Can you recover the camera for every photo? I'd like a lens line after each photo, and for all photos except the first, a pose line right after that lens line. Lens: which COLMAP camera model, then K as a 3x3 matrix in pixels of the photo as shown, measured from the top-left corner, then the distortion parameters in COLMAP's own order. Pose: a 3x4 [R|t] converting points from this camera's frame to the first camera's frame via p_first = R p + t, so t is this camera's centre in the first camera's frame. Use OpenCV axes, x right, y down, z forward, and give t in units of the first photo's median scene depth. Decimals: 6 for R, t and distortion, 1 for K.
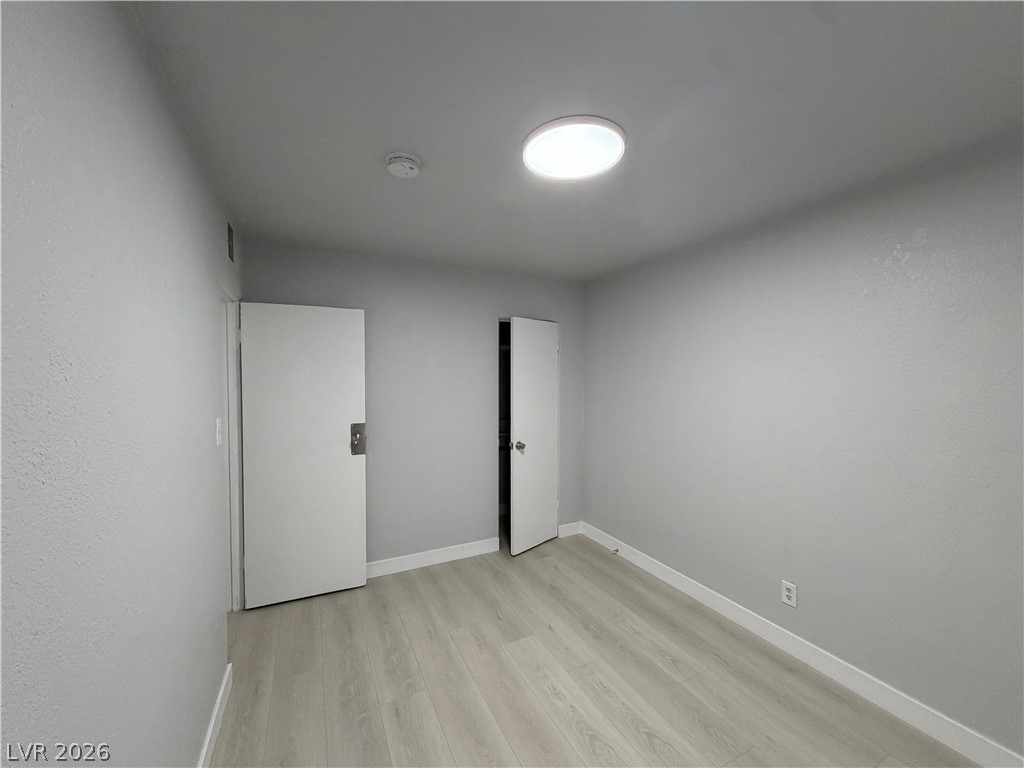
lens RADIAL K [[408.2, 0, 512.2], [0, 408.2, 385.8], [0, 0, 1]] dist [-0.001036, 0.000783]
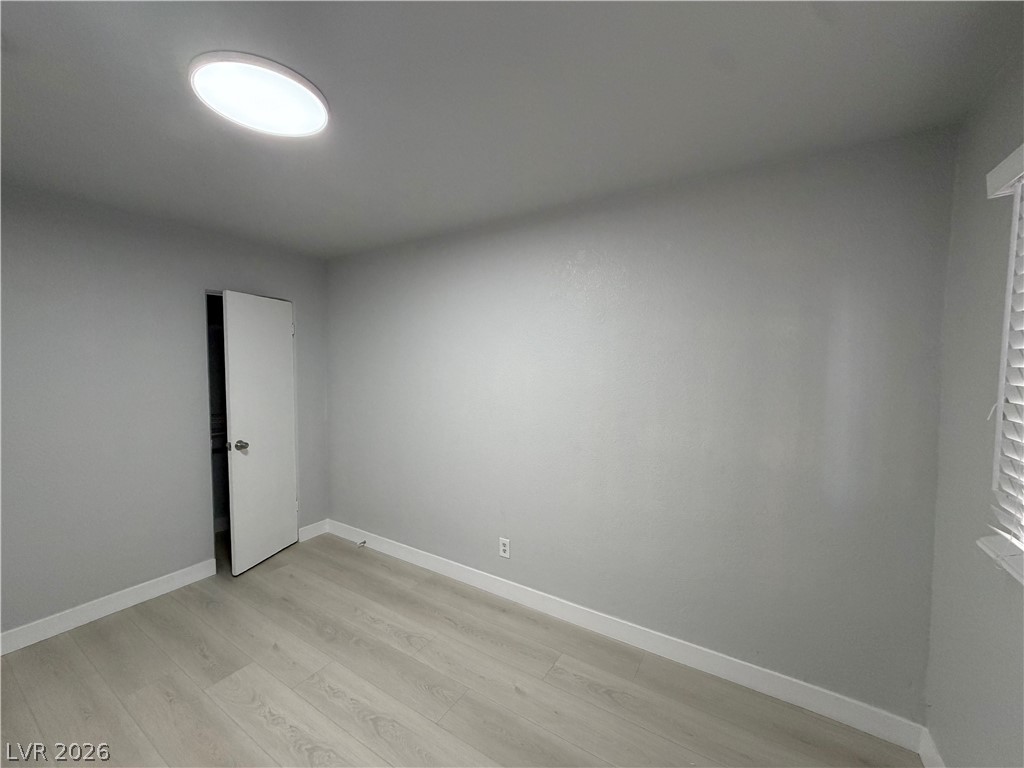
lens RADIAL K [[408.2, 0, 512.2], [0, 408.2, 385.8], [0, 0, 1]] dist [-0.001036, 0.000783]
pose [[0.854695, -0.023607, 0.518593, 0.082611], [0.007969, 0.999444, 0.032362, 0.002108], [-0.519069, -0.023527, 0.854409, -0.009047]]
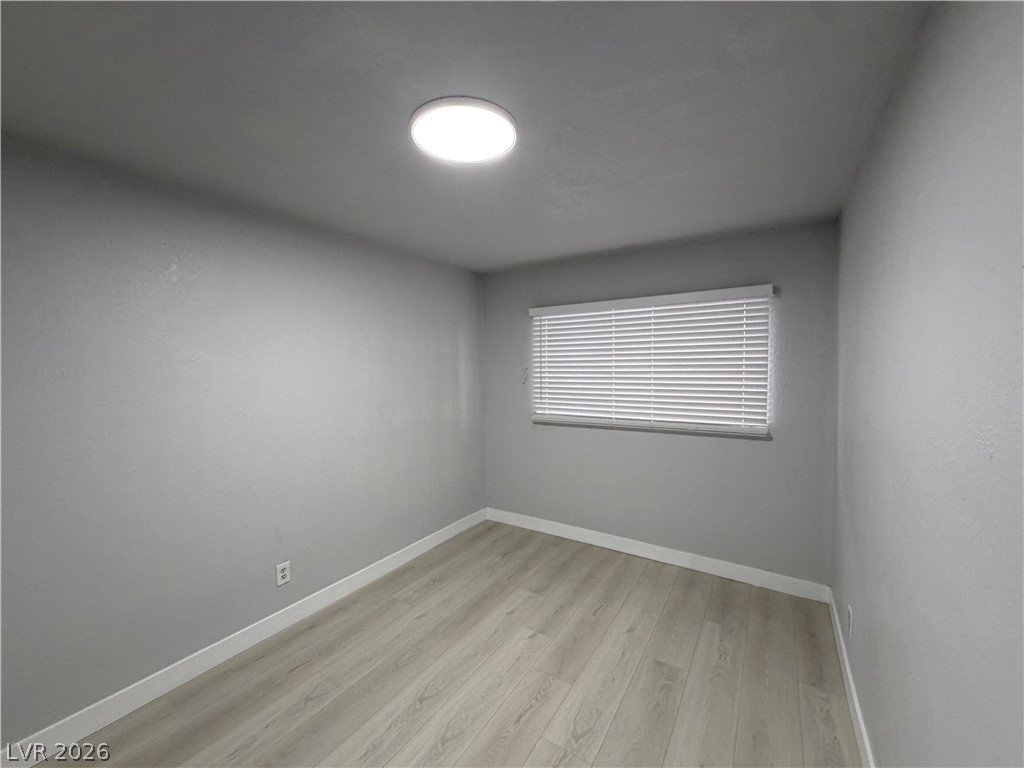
lens RADIAL K [[408.2, 0, 512.2], [0, 408.2, 385.8], [0, 0, 1]] dist [-0.001036, 0.000783]
pose [[-0.511487, -0.036923, 0.858497, -0.457373], [0.033484, 0.997461, 0.062850, -0.024291], [-0.858638, 0.060893, -0.508952, 0.866705]]
